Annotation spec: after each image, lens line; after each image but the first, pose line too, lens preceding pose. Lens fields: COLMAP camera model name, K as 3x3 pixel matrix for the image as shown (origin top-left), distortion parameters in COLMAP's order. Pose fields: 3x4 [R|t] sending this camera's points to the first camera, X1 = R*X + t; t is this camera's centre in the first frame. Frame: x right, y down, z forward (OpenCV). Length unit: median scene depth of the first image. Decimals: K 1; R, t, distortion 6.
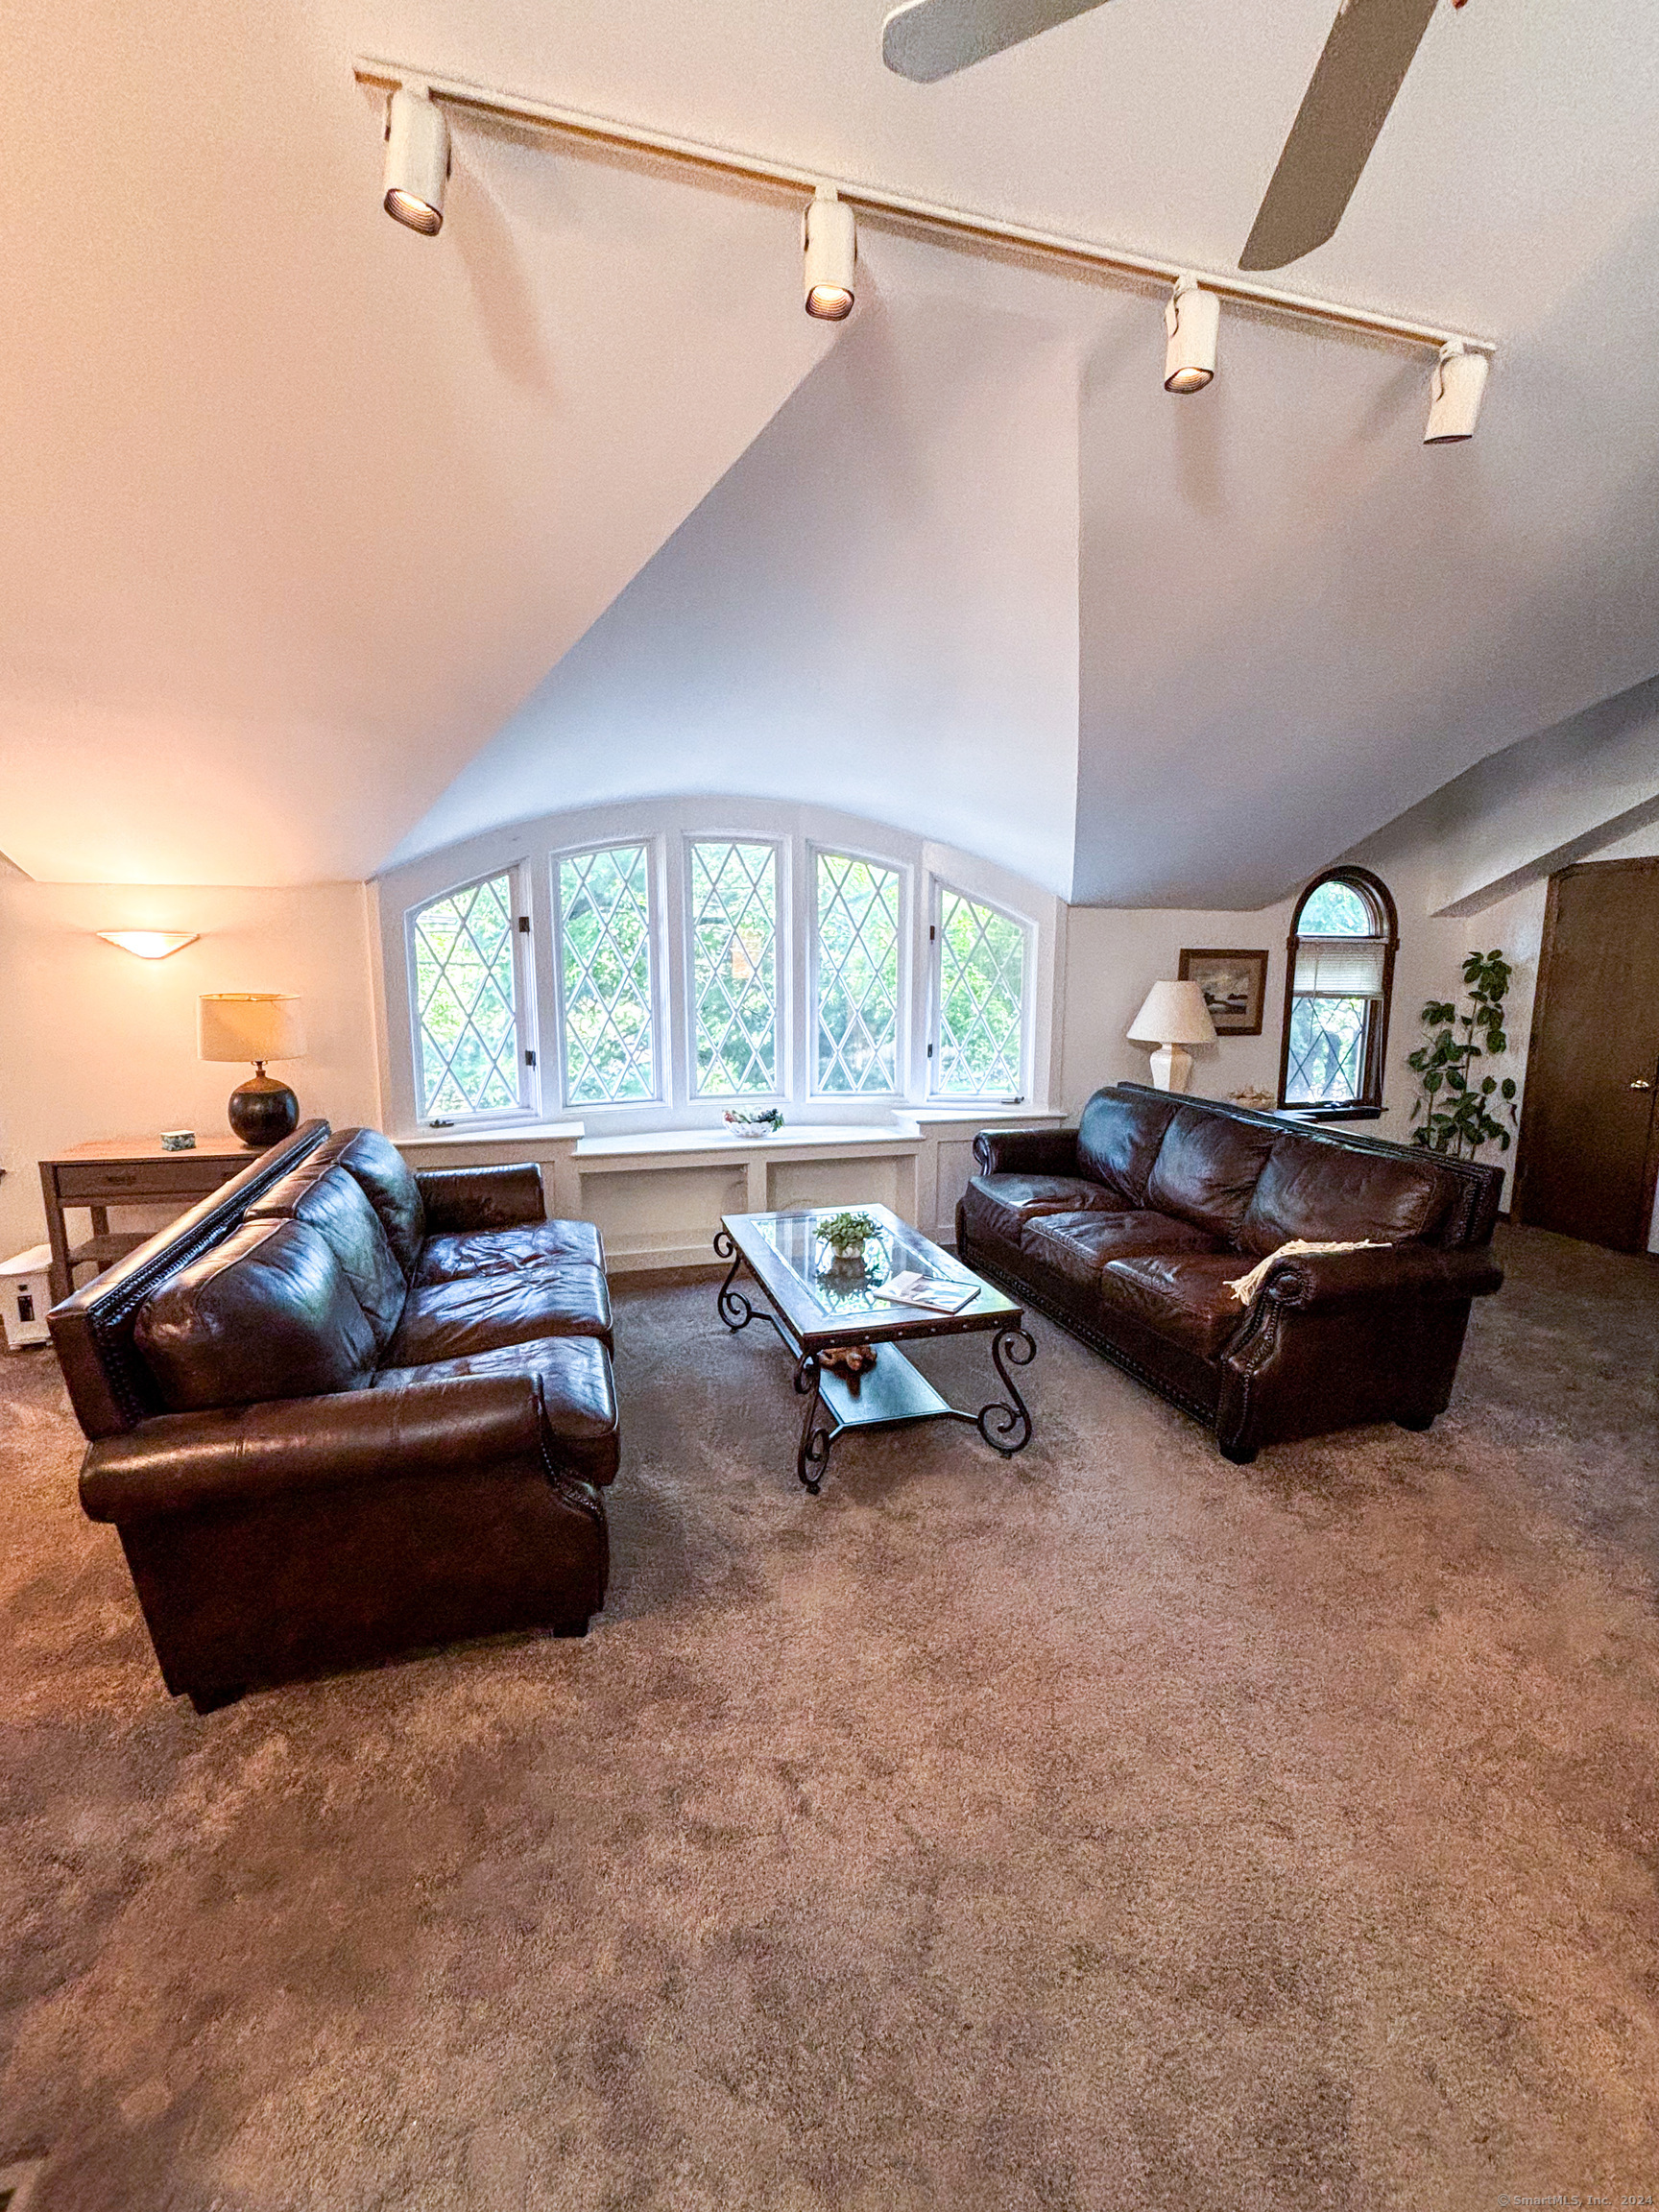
lens RADIAL K [[906.5, 0, 829.5], [0, 906.5, 1106.0], [0, 0, 1]] dist [-0.001096, -0.000206]
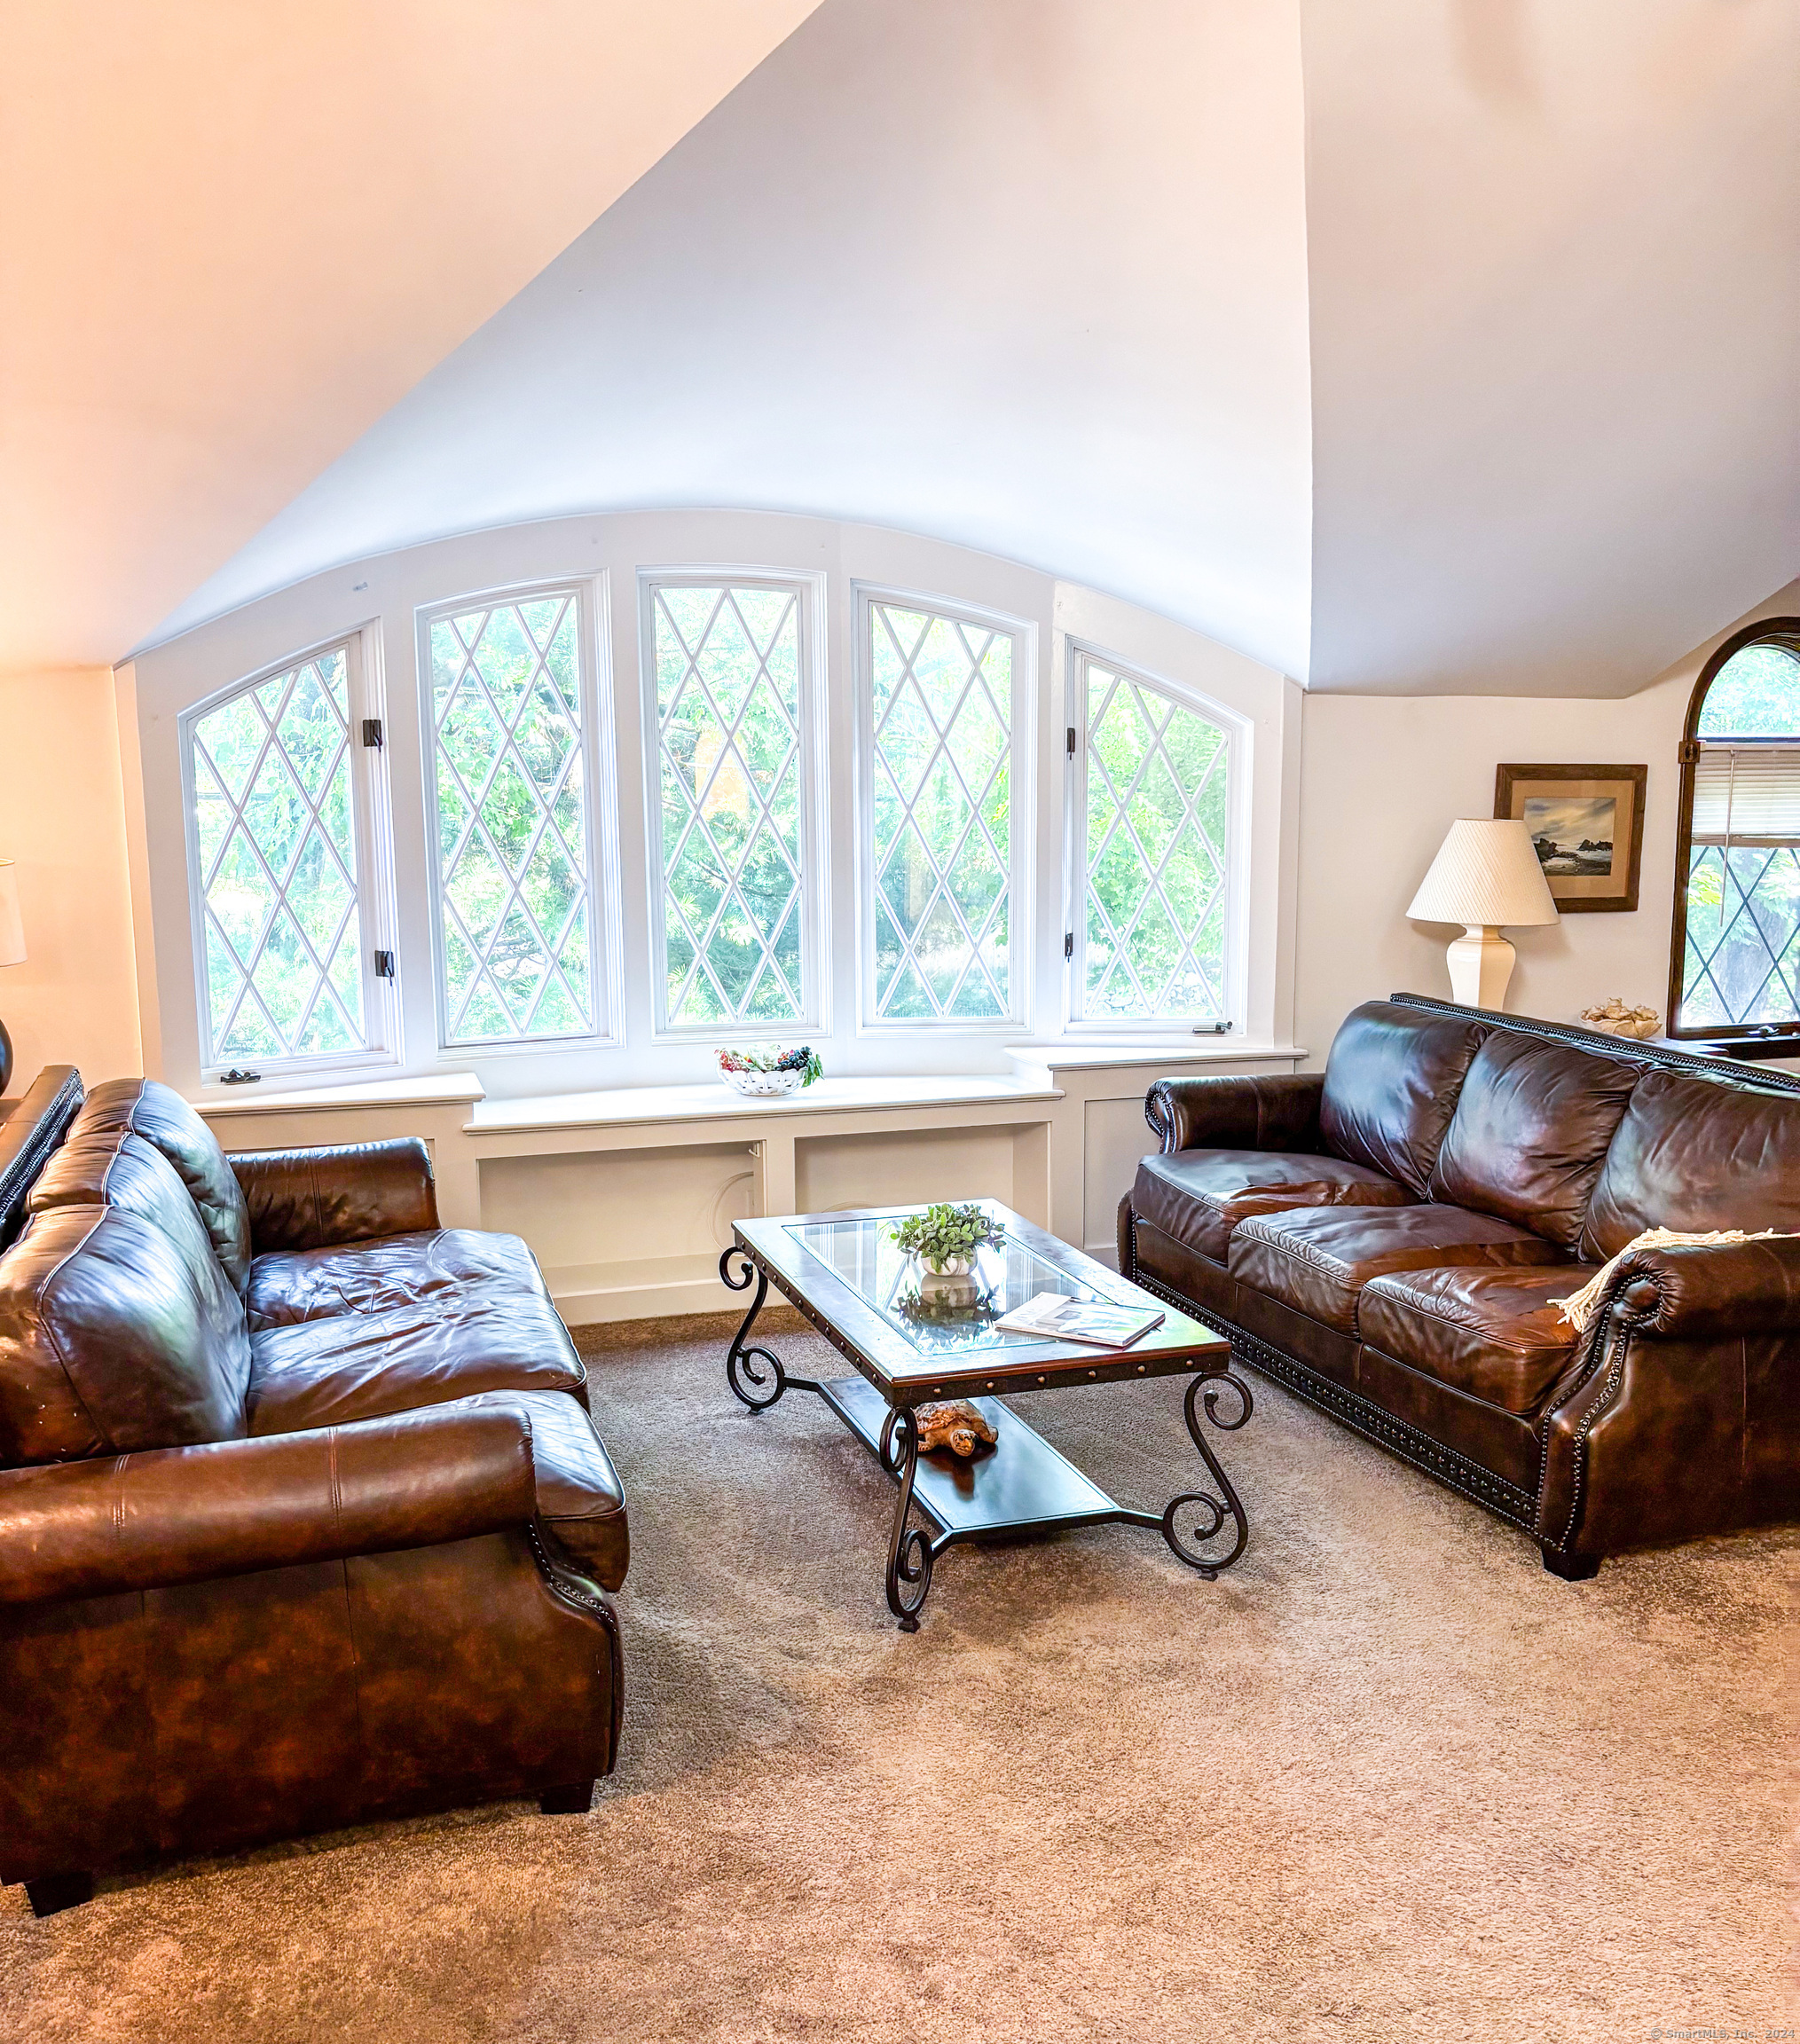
lens RADIAL K [[1796.1, 0, 903.3], [0, 1796.1, 1080.5], [0, 0, 1]] dist [0.007876, 0.020430]
pose [[0.999516, -0.013095, 0.028214, -0.044777], [0.012867, 0.999883, 0.008245, 0.023765], [-0.028318, -0.007878, 0.999568, -0.225769]]
